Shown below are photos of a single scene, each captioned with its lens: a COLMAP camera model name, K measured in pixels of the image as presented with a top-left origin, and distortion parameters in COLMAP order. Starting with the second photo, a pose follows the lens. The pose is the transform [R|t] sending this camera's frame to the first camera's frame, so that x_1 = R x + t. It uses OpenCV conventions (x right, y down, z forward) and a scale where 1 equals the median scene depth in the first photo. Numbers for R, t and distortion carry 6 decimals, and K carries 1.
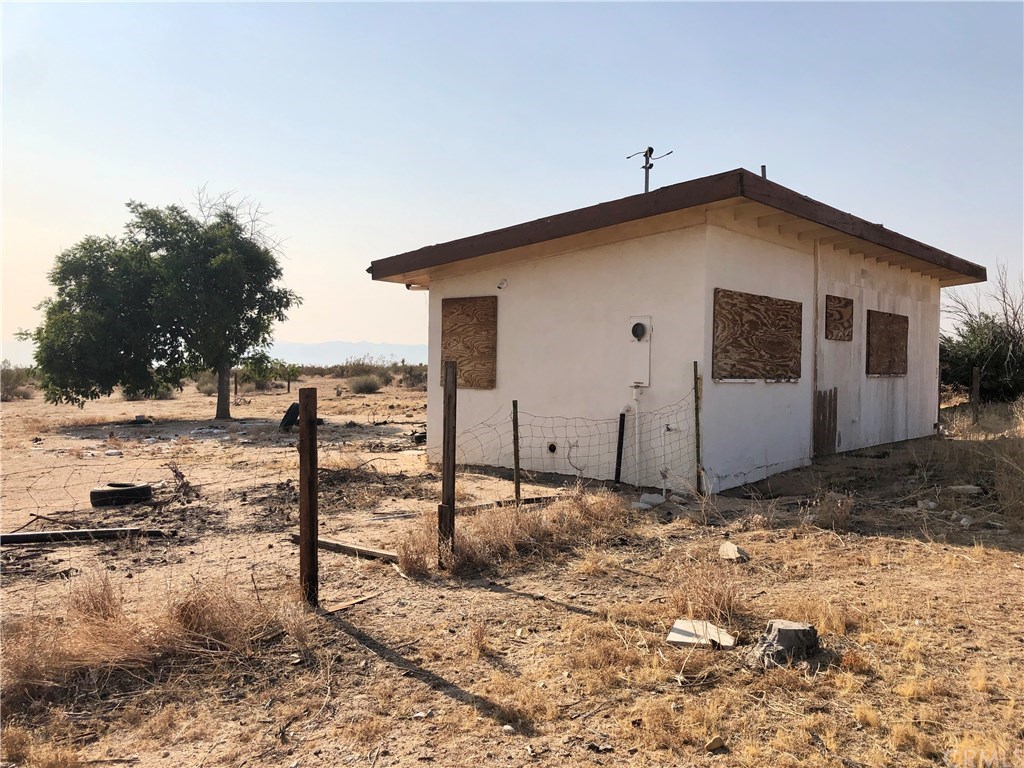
lens RADIAL K [[850.2, 0, 515.8], [0, 850.2, 379.8], [0, 0, 1]] dist [0.012248, -0.006040]
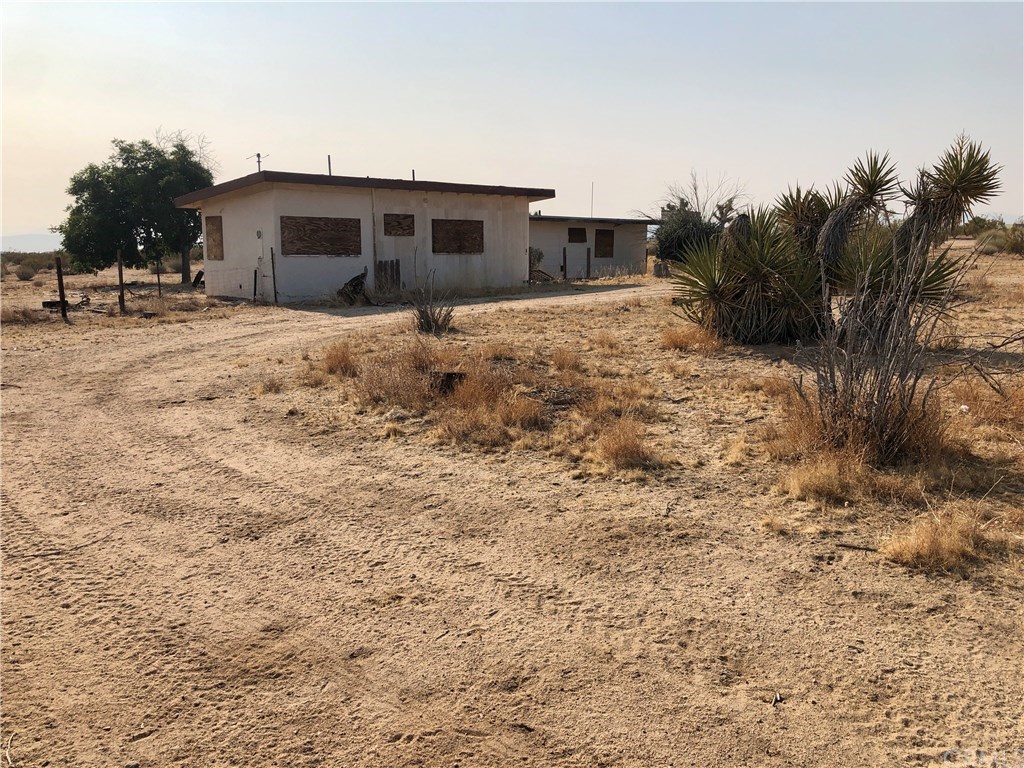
lens RADIAL K [[850.2, 0, 507.8], [0, 850.2, 390.1], [0, 0, 1]] dist [0.012248, -0.006040]
pose [[0.994467, 0.013060, -0.104230, 0.432214], [0.002878, 0.988481, 0.151316, 0.005790], [0.105006, -0.150779, 0.982975, -0.518160]]
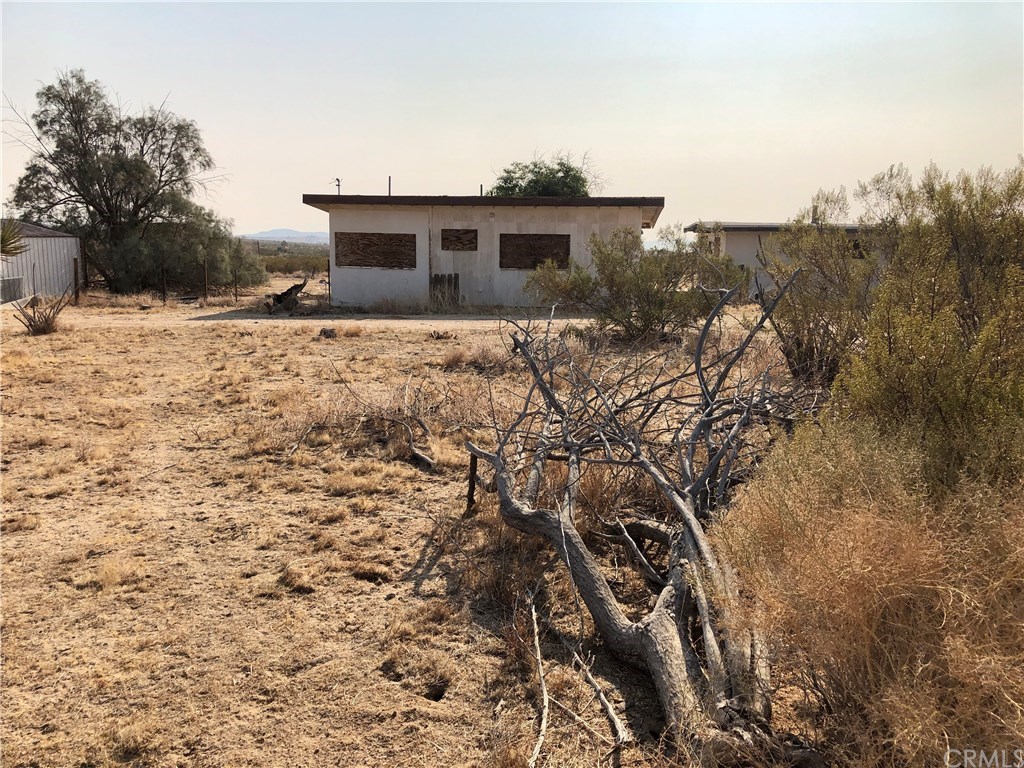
lens RADIAL K [[850.2, 0, 510.9], [0, 850.2, 383.8], [0, 0, 1]] dist [0.012248, -0.006040]
pose [[0.558199, 0.138953, -0.817989, 1.111009], [-0.023684, 0.988143, 0.151696, -0.021376], [0.829369, -0.065303, 0.554872, -0.034010]]
